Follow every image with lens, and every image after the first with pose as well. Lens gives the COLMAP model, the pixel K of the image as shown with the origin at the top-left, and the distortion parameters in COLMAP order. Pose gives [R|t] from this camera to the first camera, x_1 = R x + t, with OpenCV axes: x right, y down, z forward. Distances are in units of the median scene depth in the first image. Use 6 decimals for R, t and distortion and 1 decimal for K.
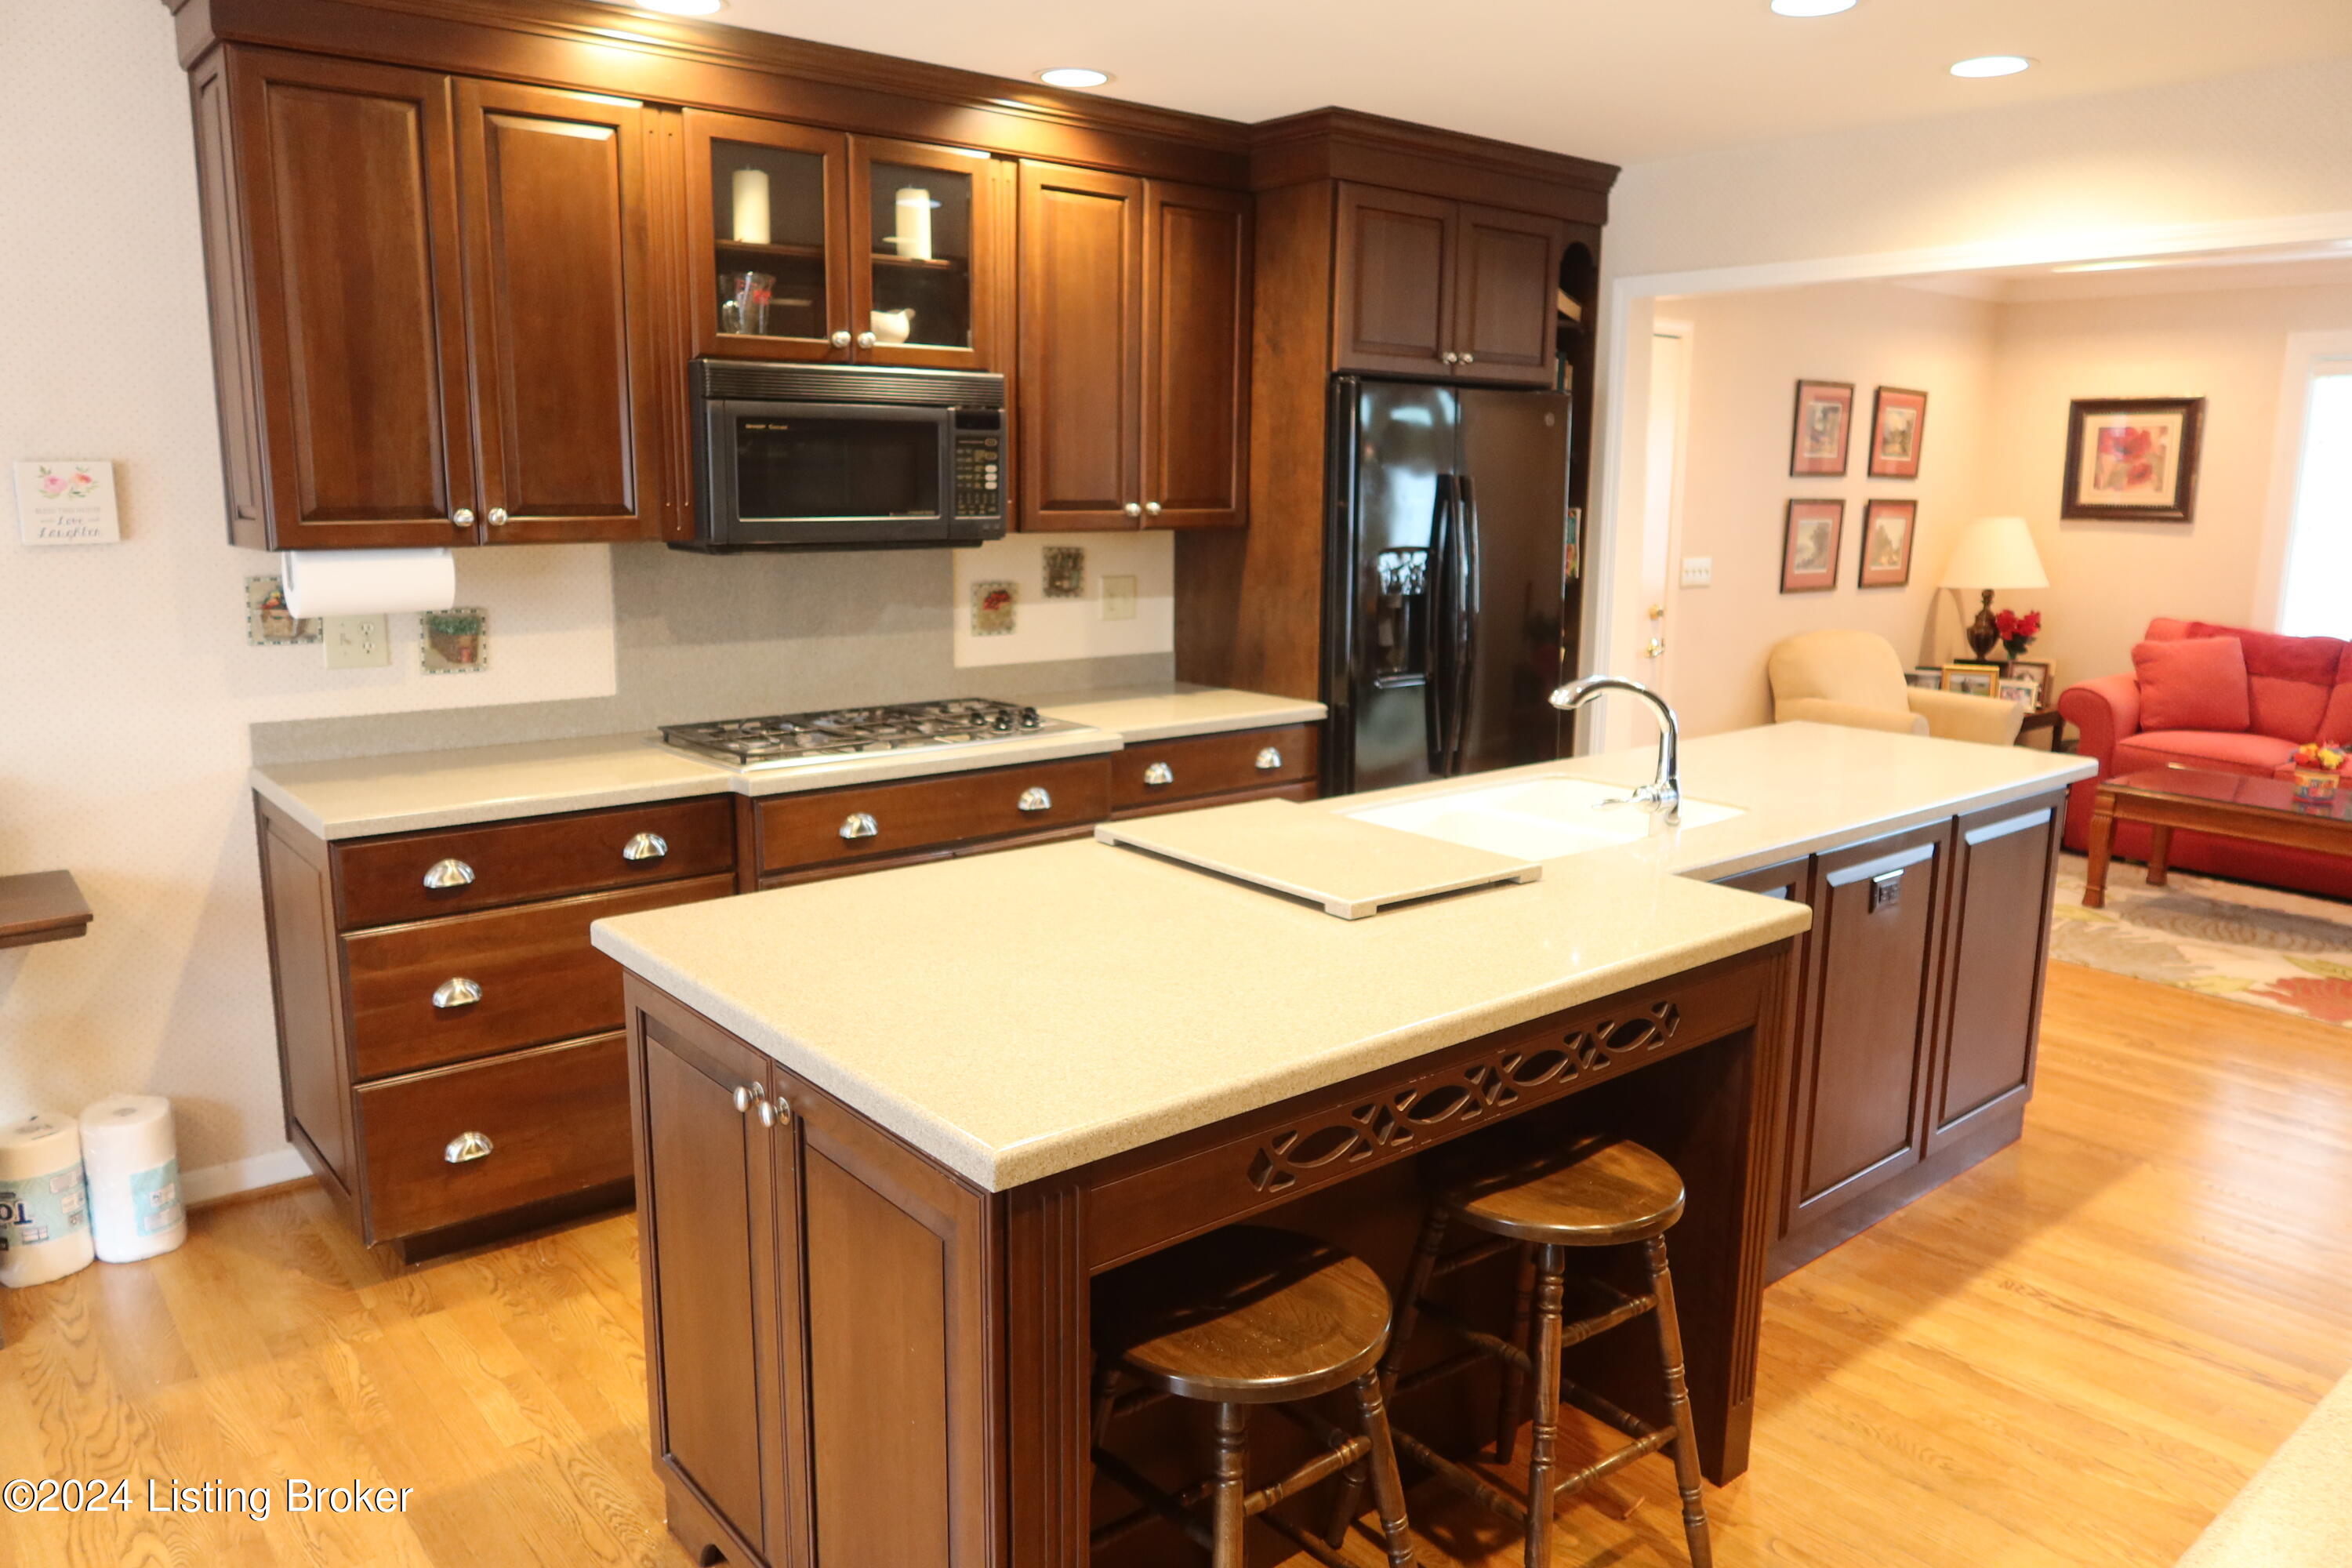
lens RADIAL K [[1624.1, 0, 1168.9], [0, 1624.1, 775.5], [0, 0, 1]] dist [-0.021644, 0.004031]
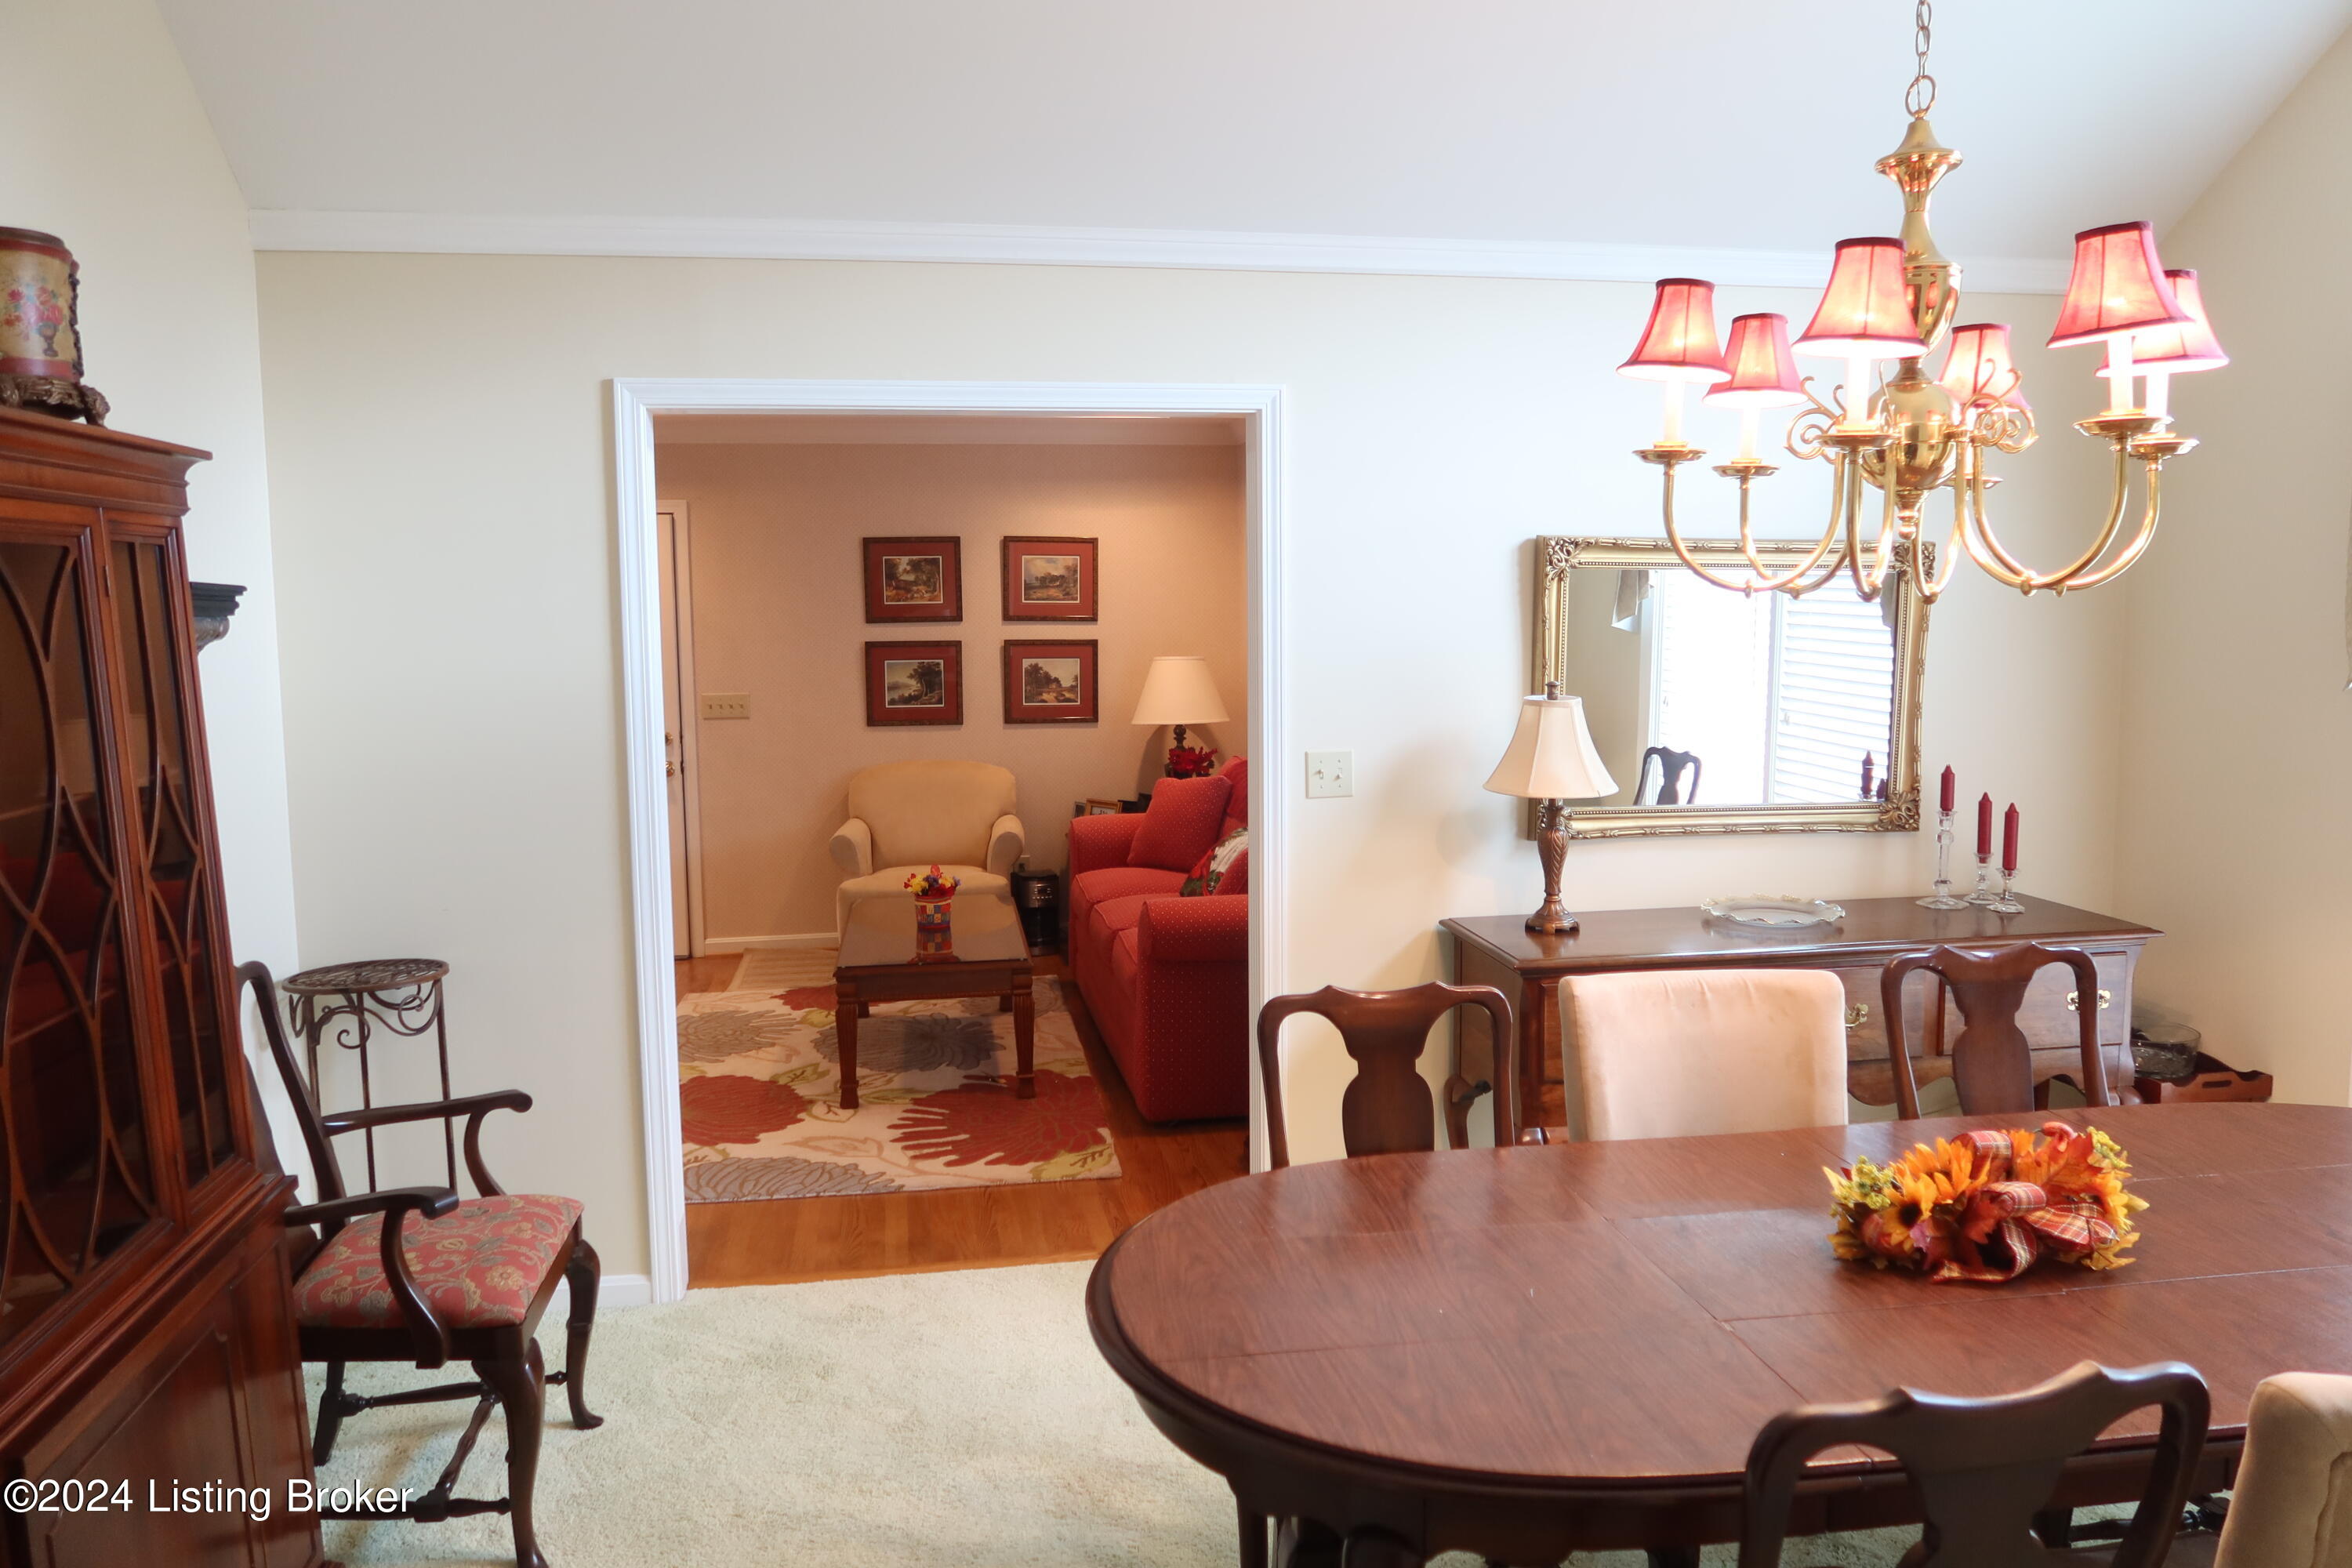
lens RADIAL K [[1624.1, 0, 1168.9], [0, 1624.1, 775.5], [0, 0, 1]] dist [-0.021644, 0.004031]
pose [[0.865011, 0.031382, -0.500770, 1.089357], [-0.075216, 0.994875, -0.067578, -0.017486], [0.496083, 0.096121, 0.862938, 0.134426]]
